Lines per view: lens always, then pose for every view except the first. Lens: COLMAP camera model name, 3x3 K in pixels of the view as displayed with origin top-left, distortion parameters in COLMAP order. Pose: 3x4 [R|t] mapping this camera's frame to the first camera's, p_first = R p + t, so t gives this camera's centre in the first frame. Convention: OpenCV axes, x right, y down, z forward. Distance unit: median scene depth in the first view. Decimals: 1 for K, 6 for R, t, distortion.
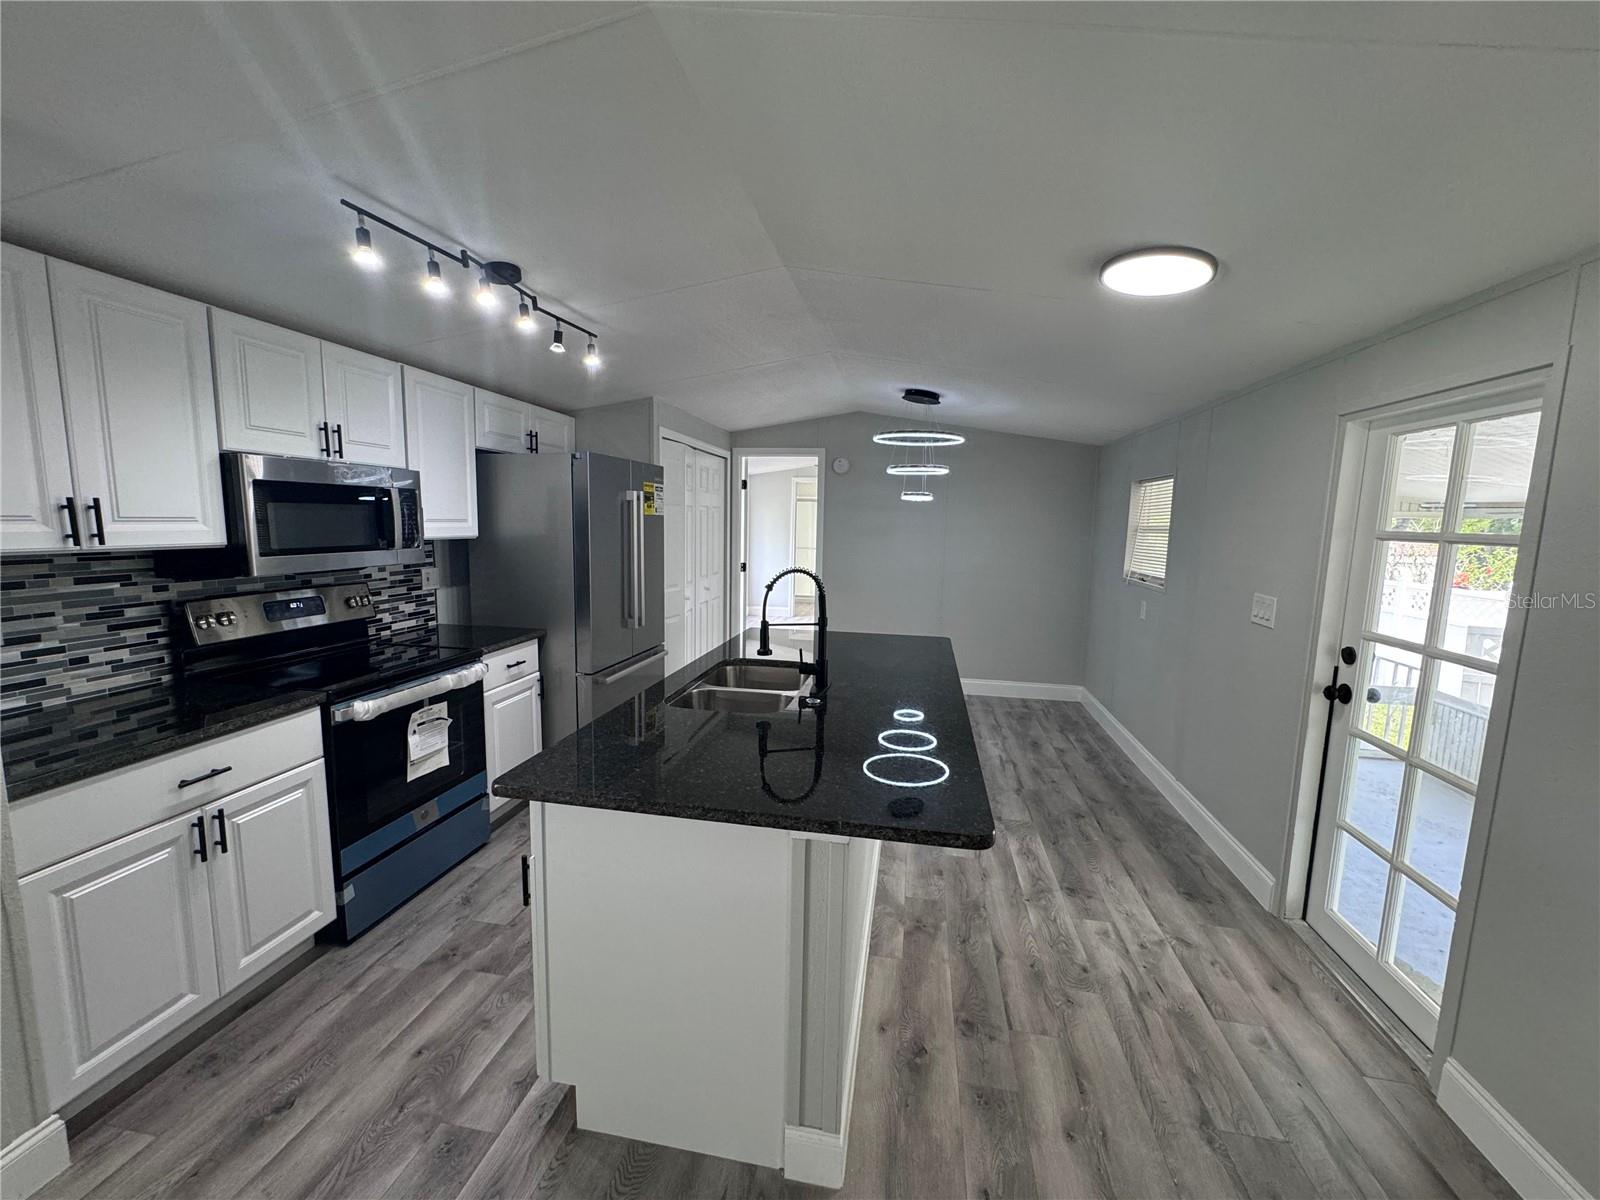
lens RADIAL K [[637.2, 0, 802.7], [0, 637.2, 598.4], [0, 0, 1]] dist [-0.004461, 0.000787]
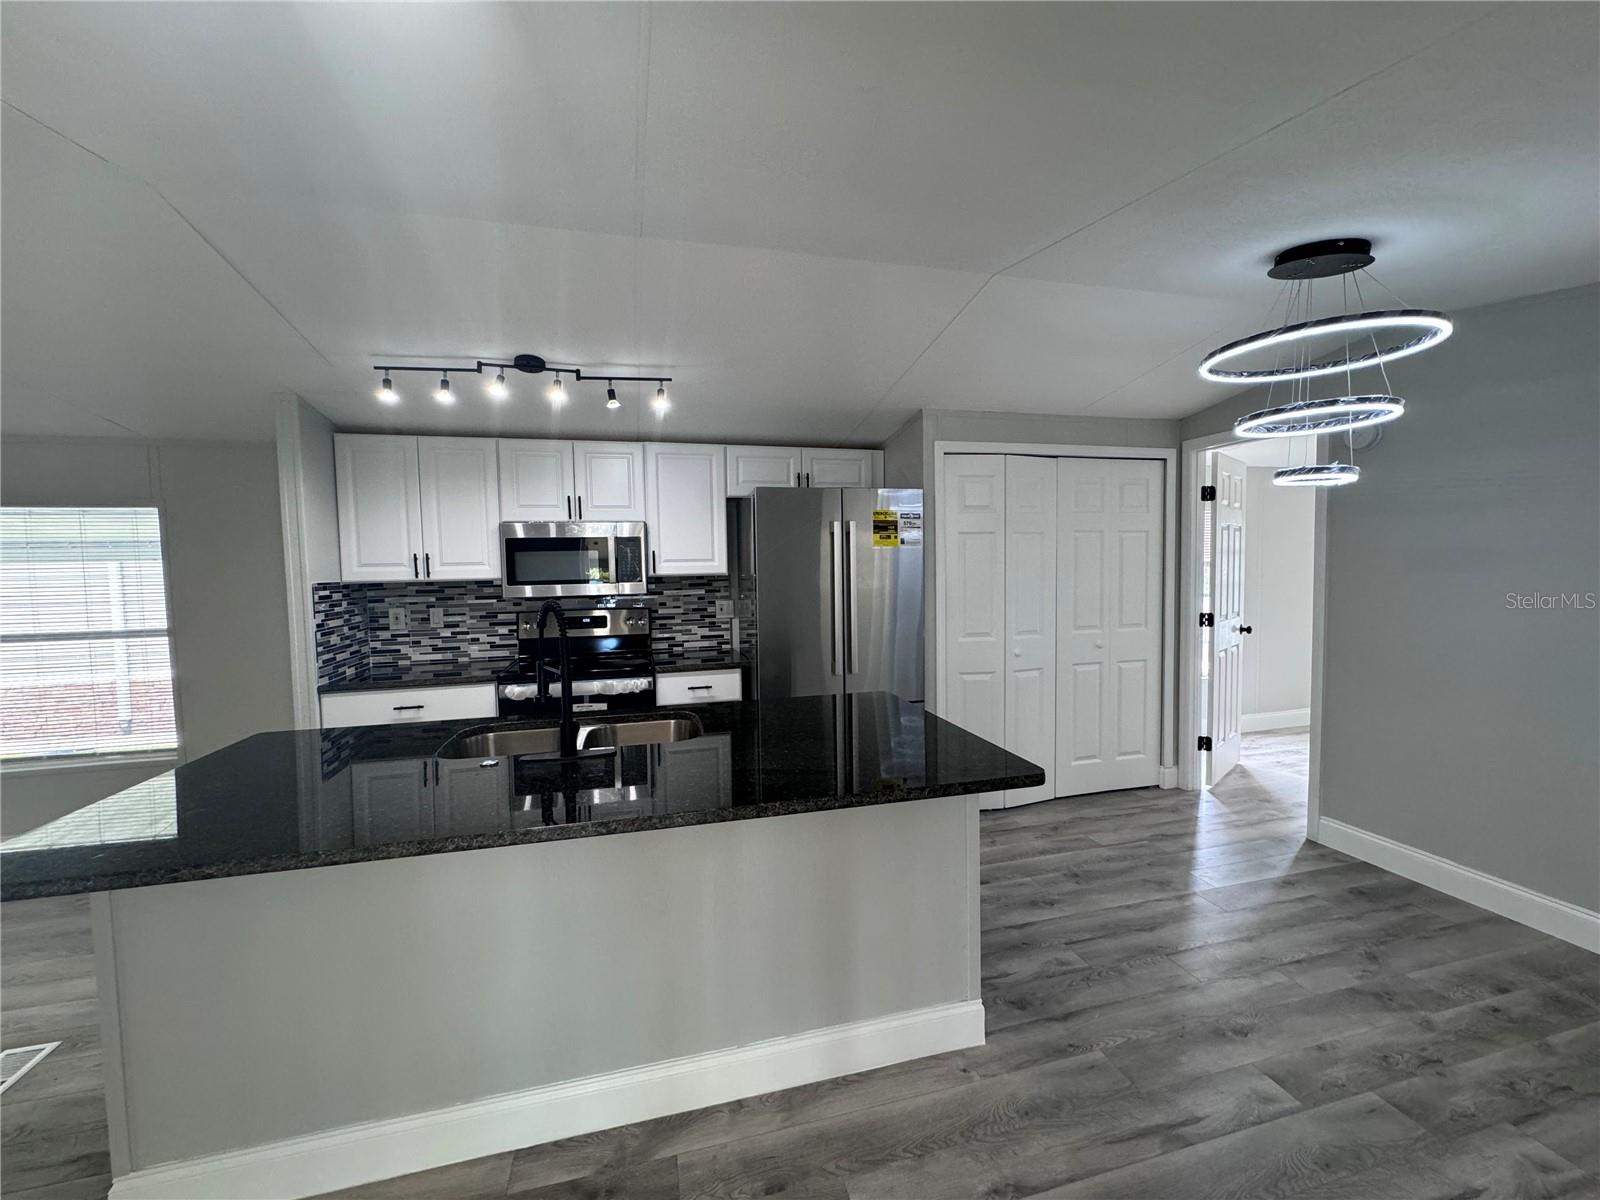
lens RADIAL K [[637.2, 0, 799.2], [0, 637.2, 599.2], [0, 0, 1]] dist [-0.004461, 0.000787]
pose [[0.420044, 0.022471, -0.907226, 0.586701], [-0.084397, 0.996328, -0.014397, -0.045682], [0.903571, 0.082614, 0.420398, 0.637304]]
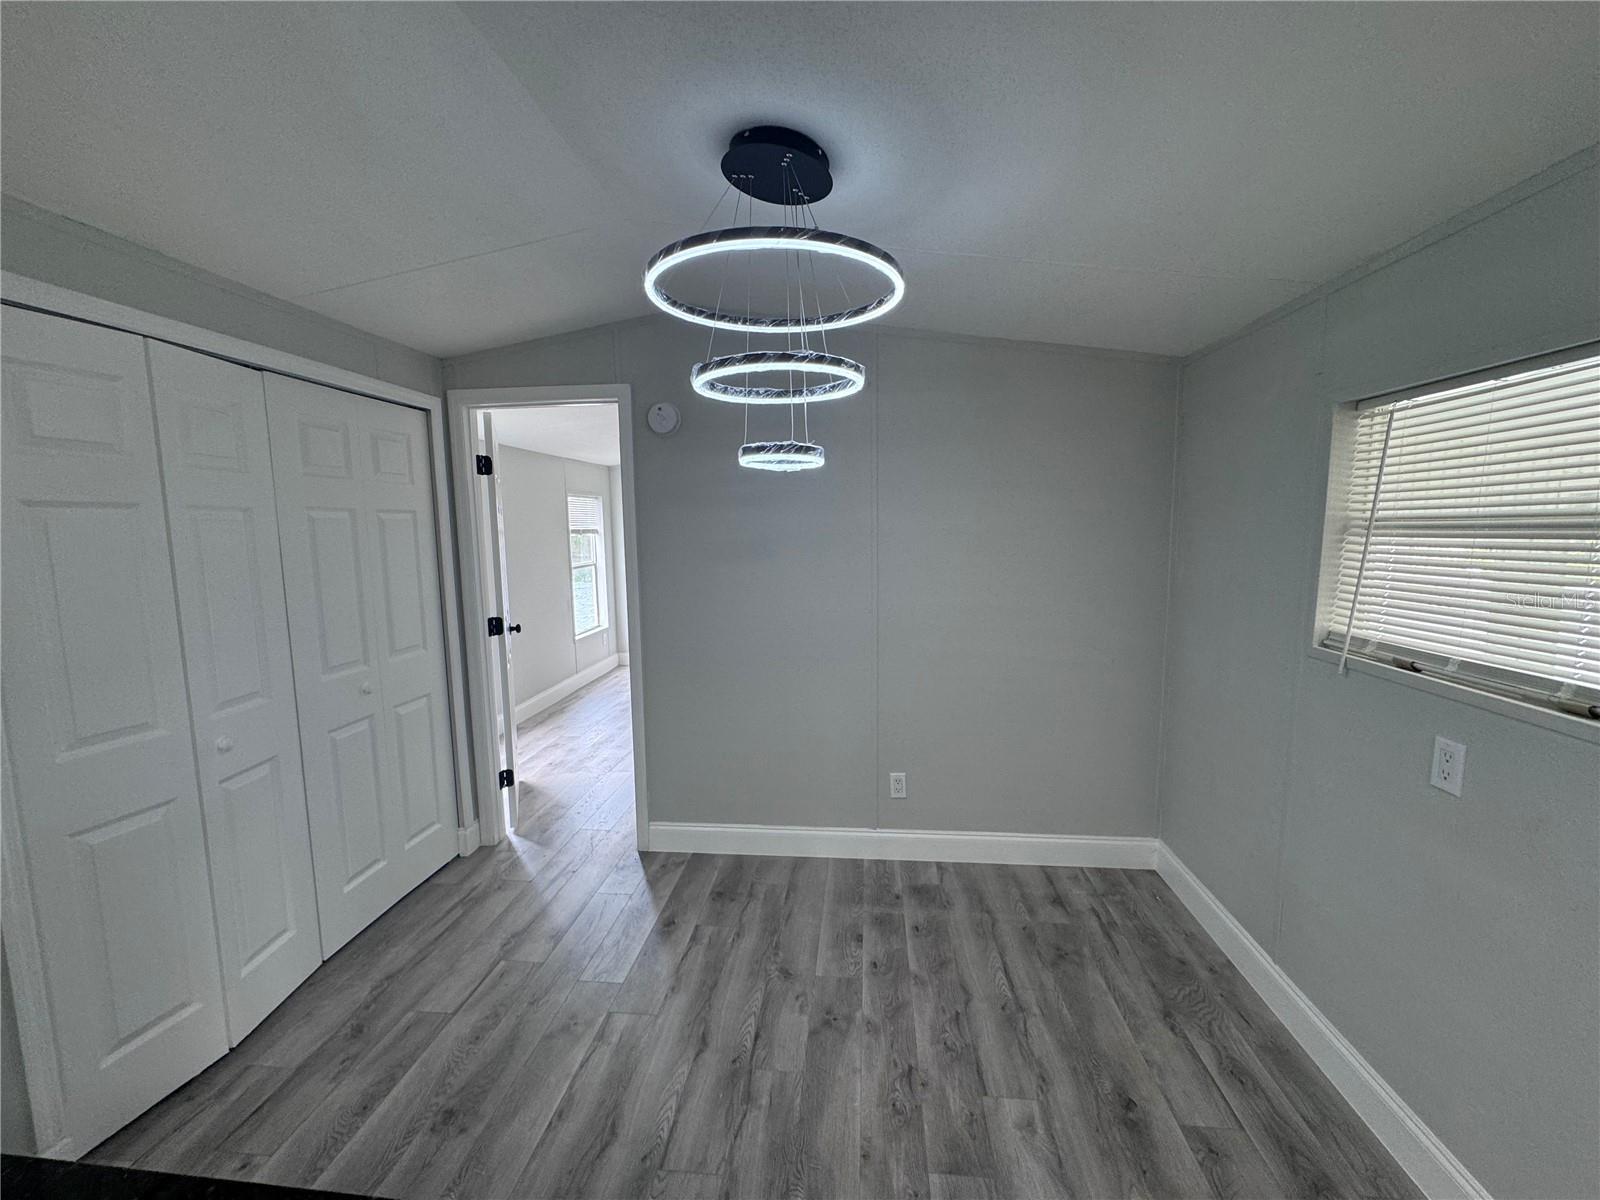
lens RADIAL K [[637.2, 0, 797.8], [0, 637.2, 594.8], [0, 0, 1]] dist [-0.004461, 0.000787]
pose [[0.996753, -0.042428, 0.068431, 0.212777], [0.043259, 0.999007, -0.010708, -0.105887], [-0.067909, 0.013634, 0.997598, 0.858864]]
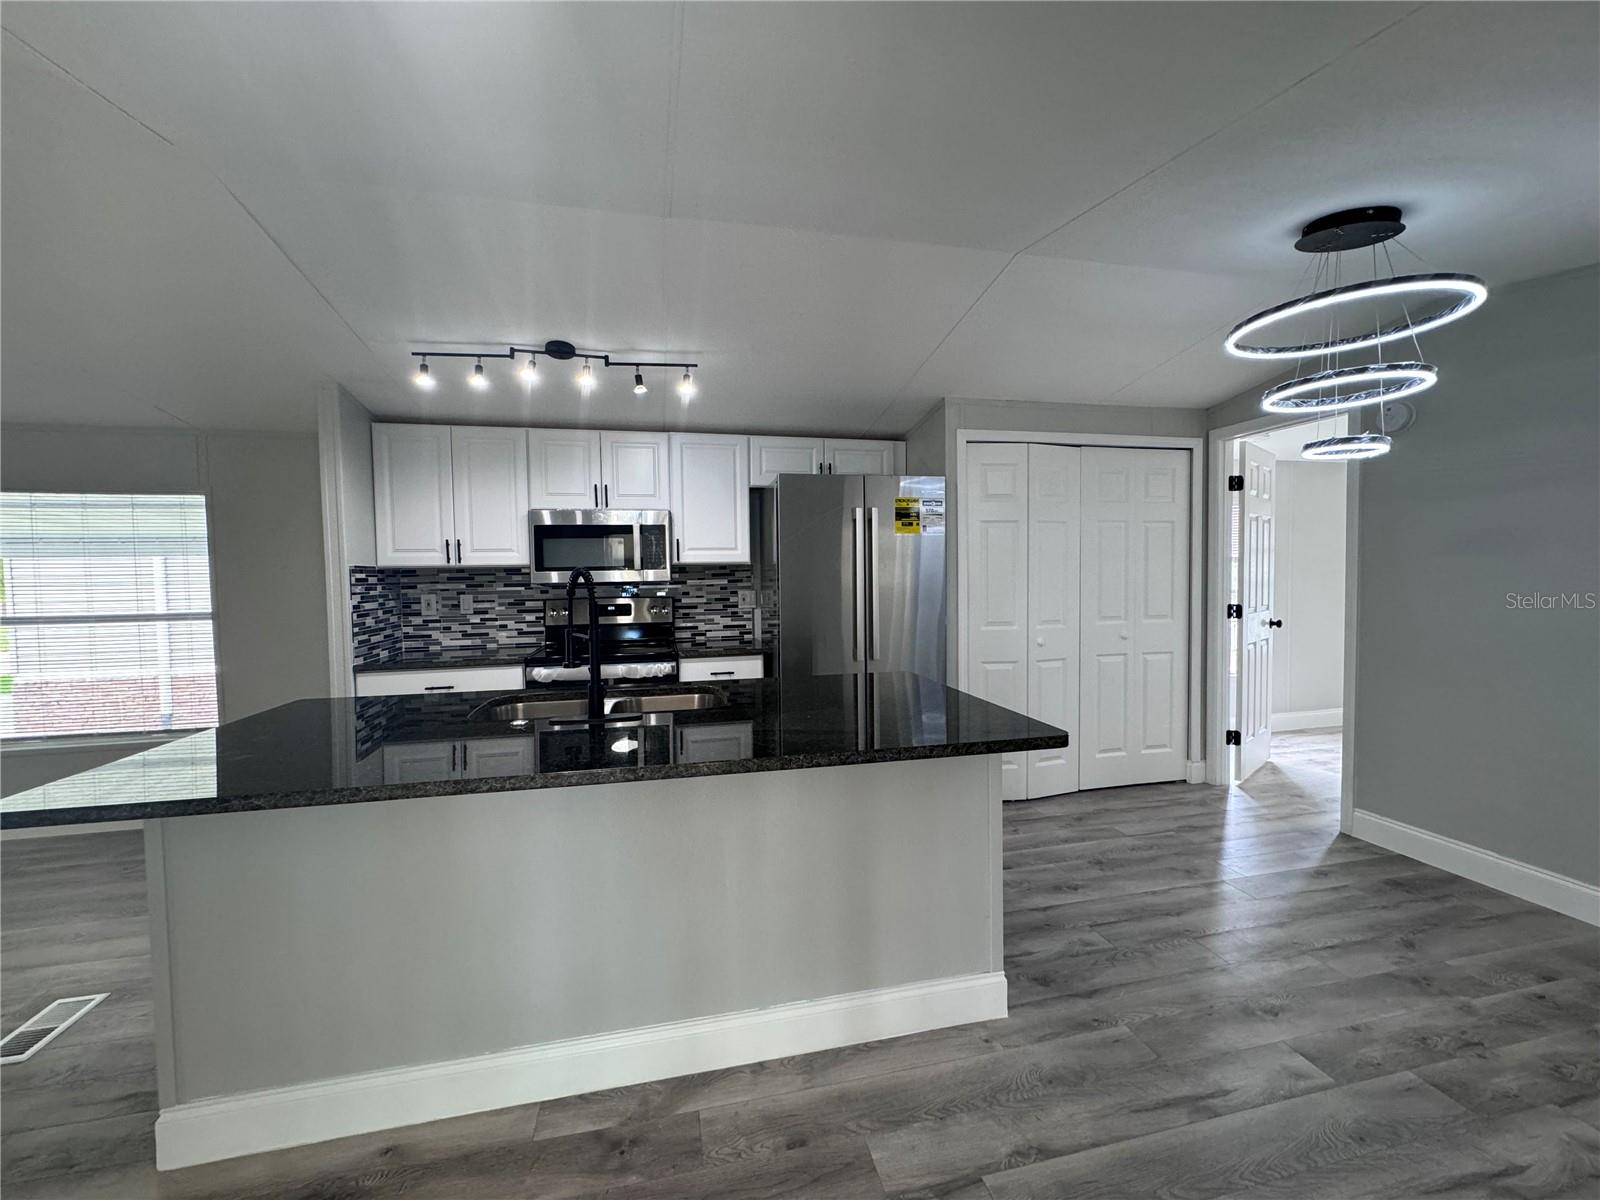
lens RADIAL K [[637.2, 0, 798.8], [0, 637.2, 599.7], [0, 0, 1]] dist [-0.004461, 0.000787]
pose [[0.390435, 0.012173, -0.920550, 0.592773], [-0.089883, 0.995640, -0.024957, -0.008933], [0.916232, 0.092486, 0.389827, 0.634904]]
